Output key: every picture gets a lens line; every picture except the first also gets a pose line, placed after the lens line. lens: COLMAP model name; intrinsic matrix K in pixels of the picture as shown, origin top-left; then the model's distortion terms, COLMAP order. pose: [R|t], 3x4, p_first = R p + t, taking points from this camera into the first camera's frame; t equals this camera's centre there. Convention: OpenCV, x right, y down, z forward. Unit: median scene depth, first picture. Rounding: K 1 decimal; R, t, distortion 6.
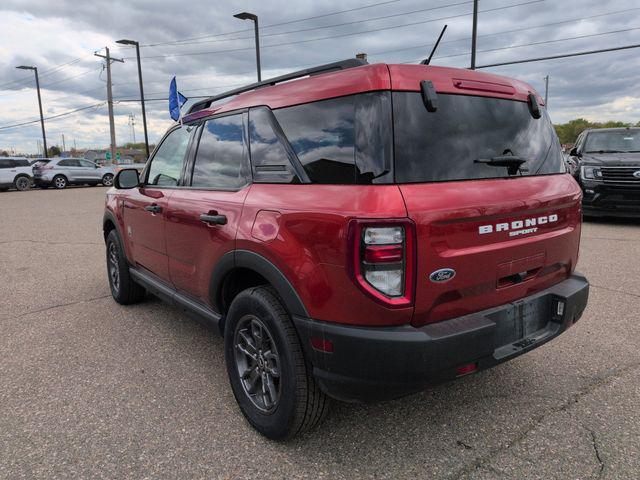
lens RADIAL K [[443.8, 0, 299.5], [0, 443.8, 236.7], [0, 0, 1]] dist [0.005893, -0.004082]
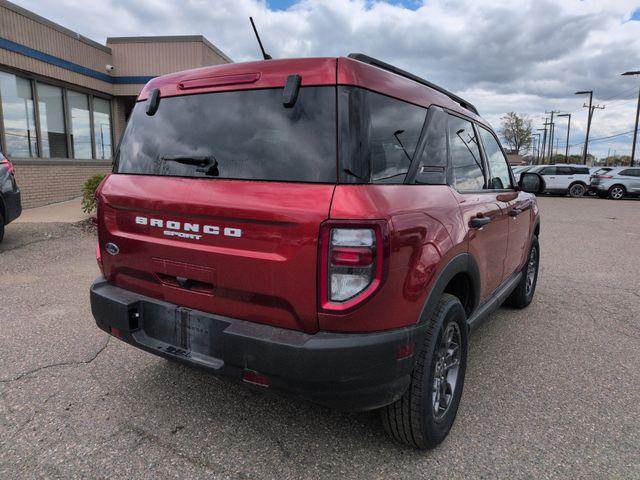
lens RADIAL K [[445.9, 0, 322.7], [0, 445.9, 248.1], [0, 0, 1]] dist [0.002478, -0.001183]
pose [[0.430507, 0.191213, -0.882101, 1.280685], [-0.186101, 0.975107, 0.120548, -0.133247], [0.883193, 0.112264, 0.455376, 0.725502]]
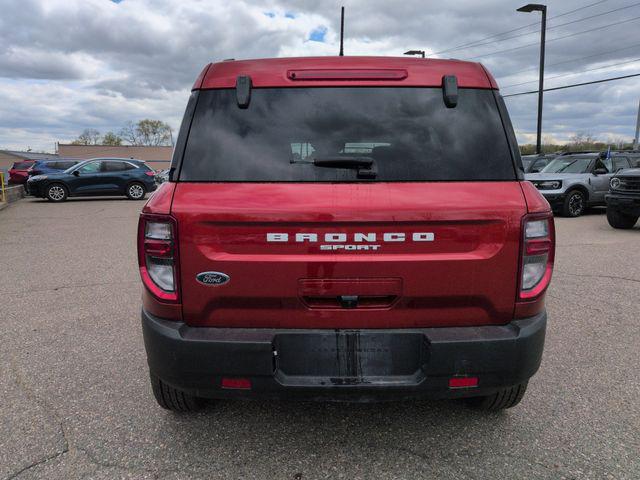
lens RADIAL K [[445.8, 0, 315.7], [0, 445.8, 242.2], [0, 0, 1]] dist [0.005381, -0.007862]
pose [[0.836873, 0.104690, -0.537293, 0.778821], [-0.106028, 0.993954, 0.028522, -0.032398], [0.537031, 0.033099, 0.842913, 0.229045]]
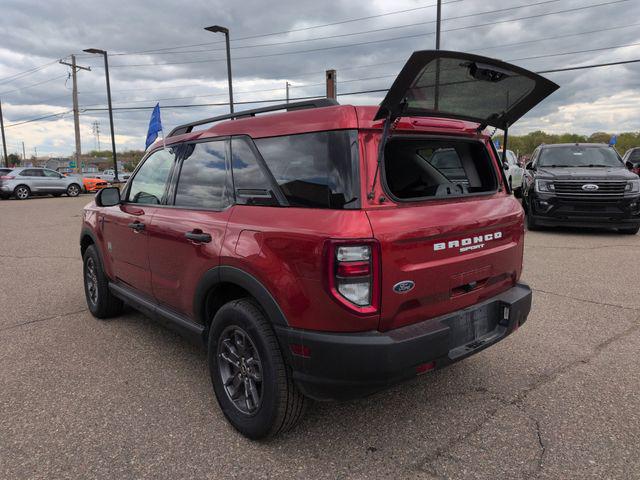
lens RADIAL K [[445.4, 0, 304.3], [0, 445.4, 229.3], [0, 0, 1]] dist [-0.000258, -0.001963]
pose [[0.997211, -0.006836, 0.074322, -0.018300], [0.009666, 0.999240, -0.037774, -0.016692], [-0.074008, 0.038387, 0.996519, -0.114509]]
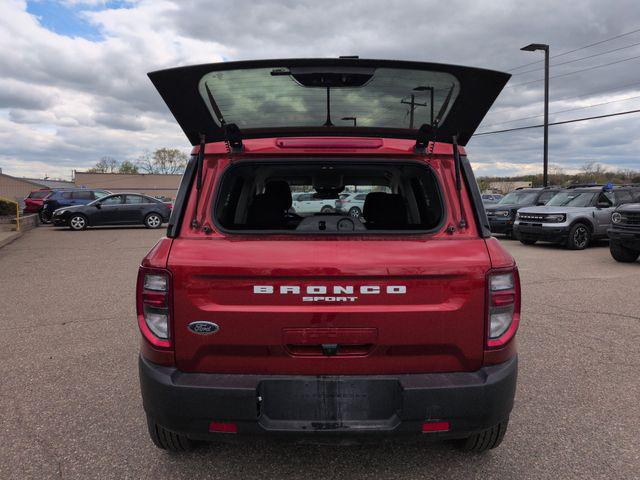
lens RADIAL K [[446.2, 0, 330.5], [0, 446.2, 231.5], [0, 0, 1]] dist [0.005238, -0.005493]
pose [[0.838006, 0.060823, -0.542260, 0.861028], [-0.109334, 0.992331, -0.057658, -0.082940], [0.534595, 0.107605, 0.838230, 0.192839]]
